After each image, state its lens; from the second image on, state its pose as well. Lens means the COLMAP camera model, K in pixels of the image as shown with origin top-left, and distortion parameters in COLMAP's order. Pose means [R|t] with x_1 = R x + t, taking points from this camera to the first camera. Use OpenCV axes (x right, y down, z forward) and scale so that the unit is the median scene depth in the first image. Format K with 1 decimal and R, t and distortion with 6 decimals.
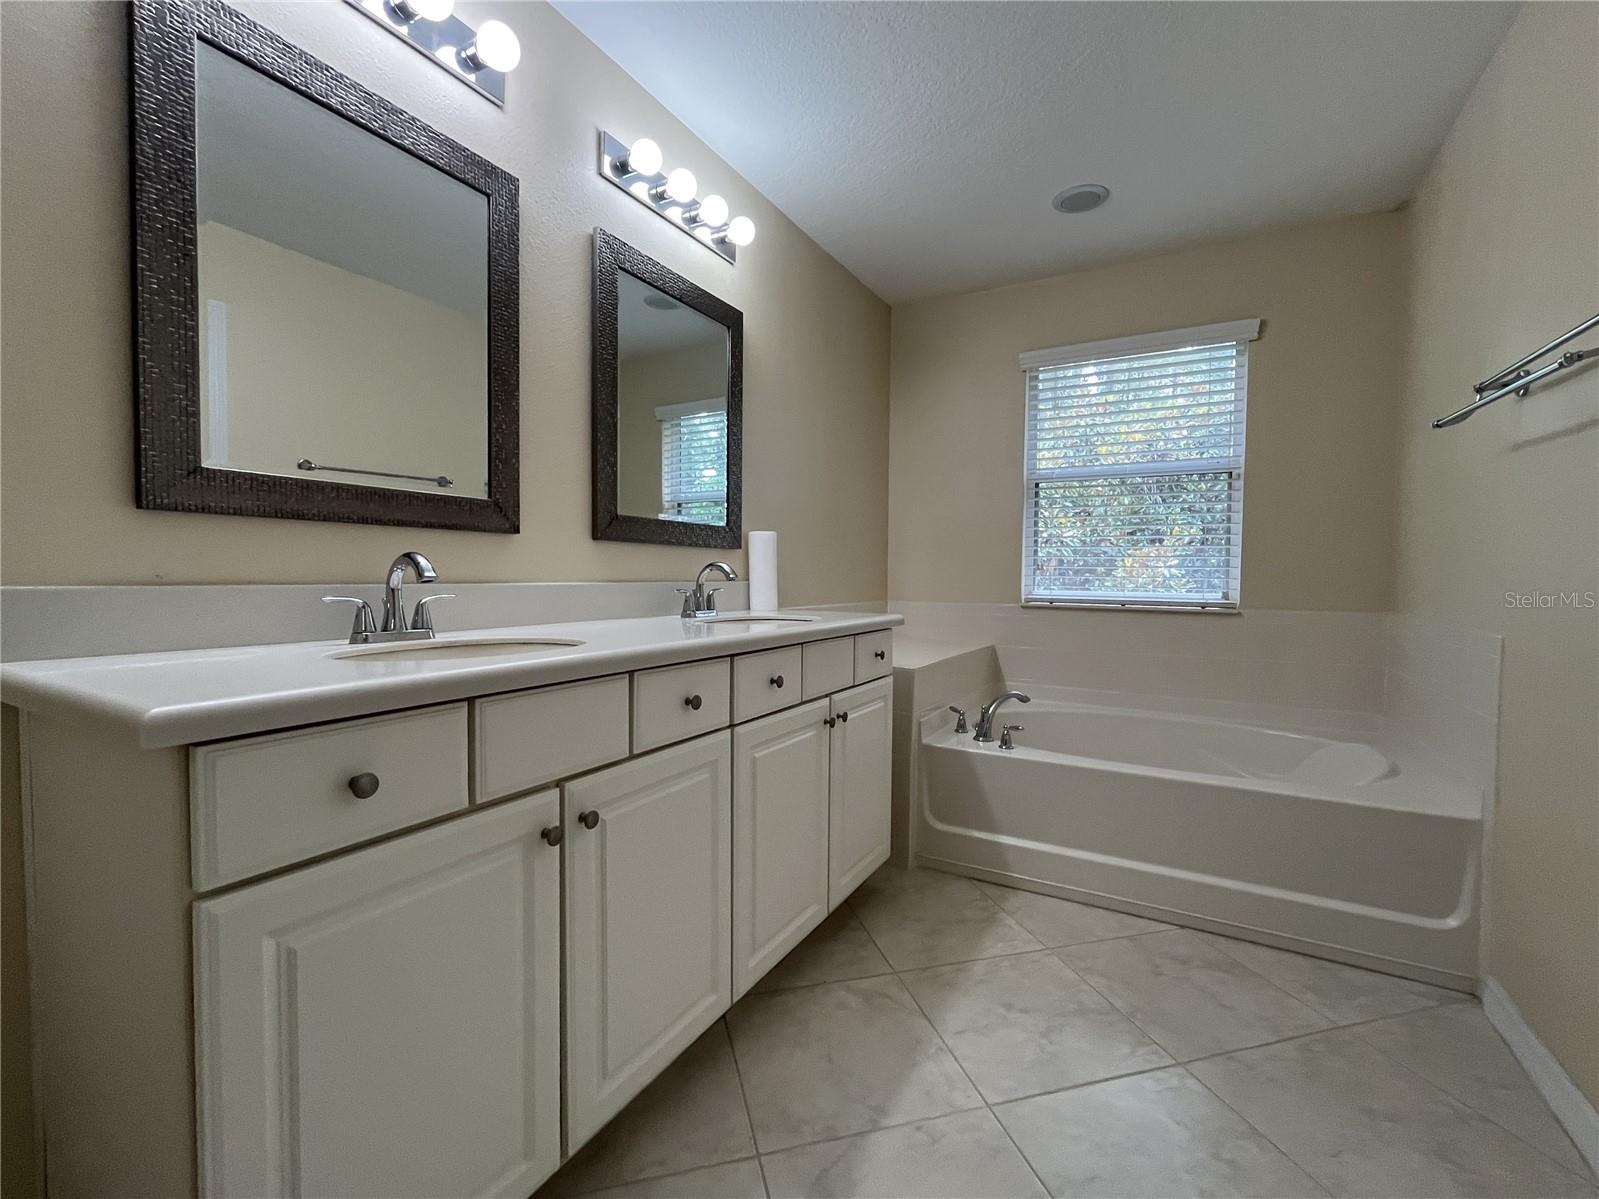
lens RADIAL K [[651.3, 0, 799.9], [0, 651.3, 597.8], [0, 0, 1]] dist [-0.001754, -0.000045]
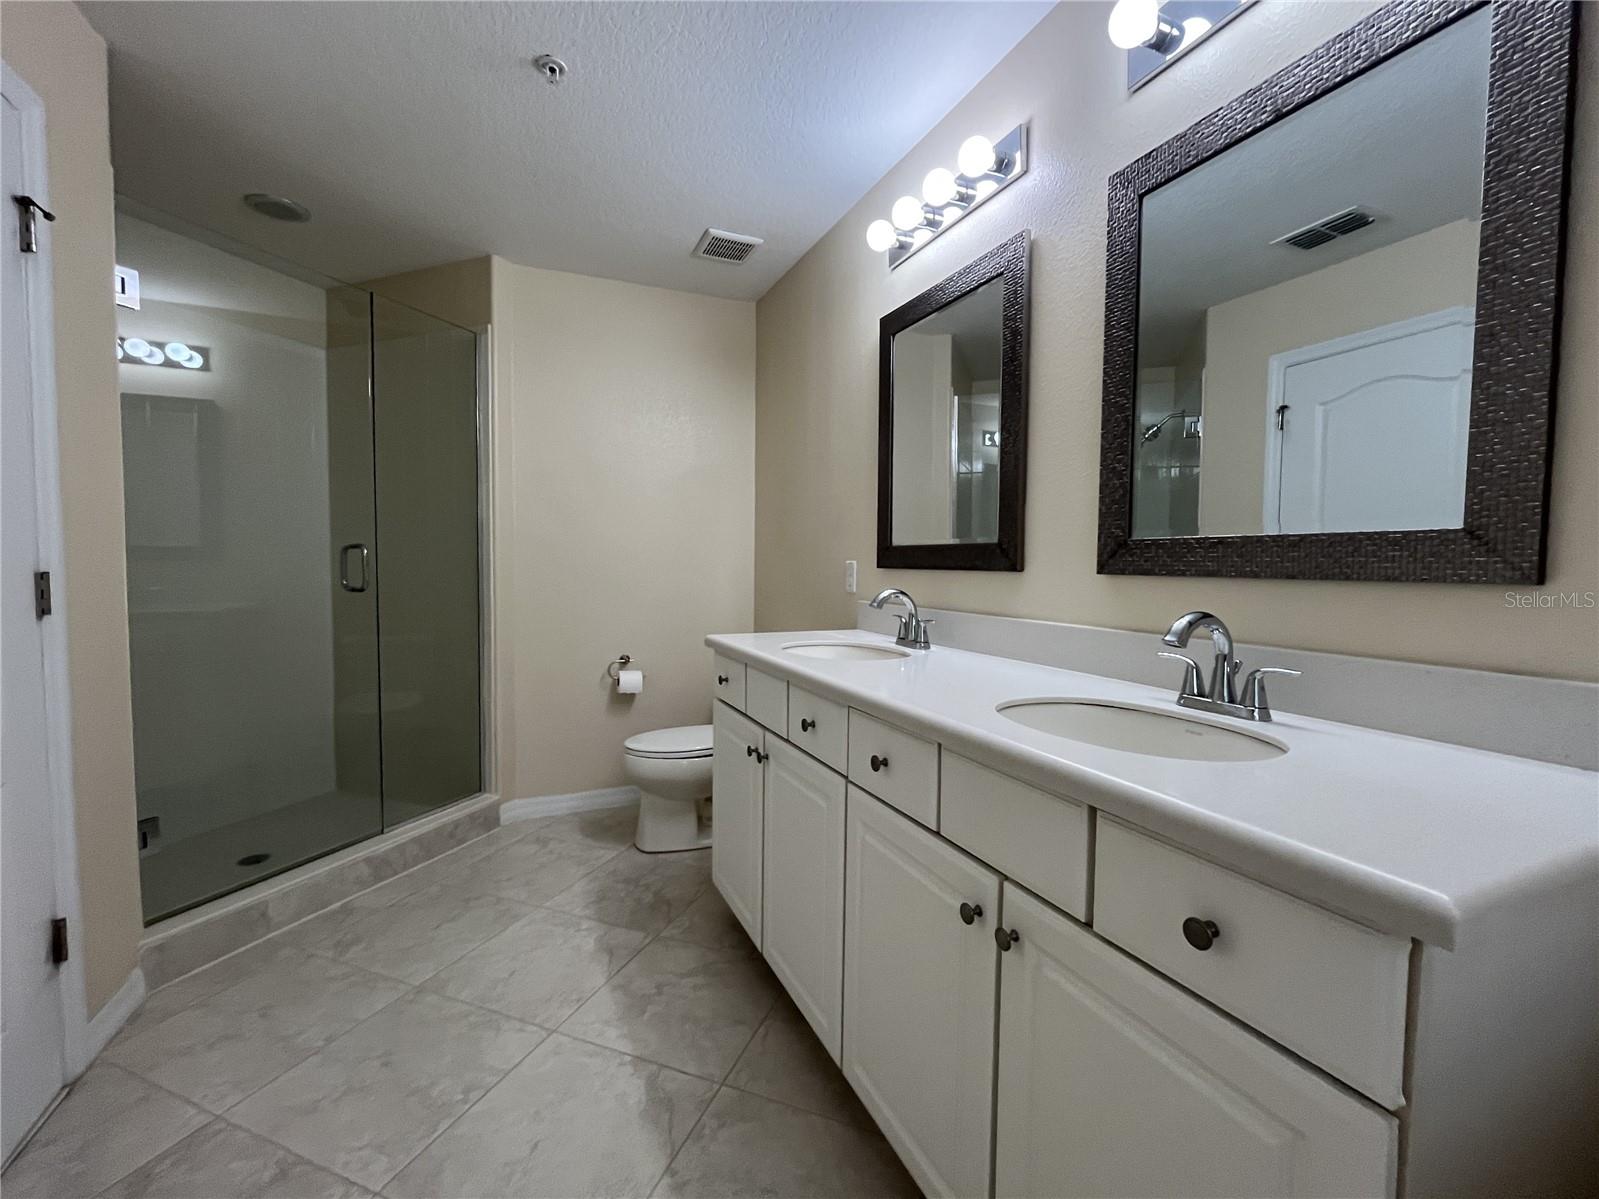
lens RADIAL K [[690.8, 0, 799.5], [0, 690.8, 599.5], [0, 0, 1]] dist [0.000003, 0.000160]
pose [[-0.585761, 0.029179, -0.809958, 0.715058], [-0.037335, 0.997319, 0.062929, -0.118376], [0.809623, 0.067101, -0.583102, 1.476415]]
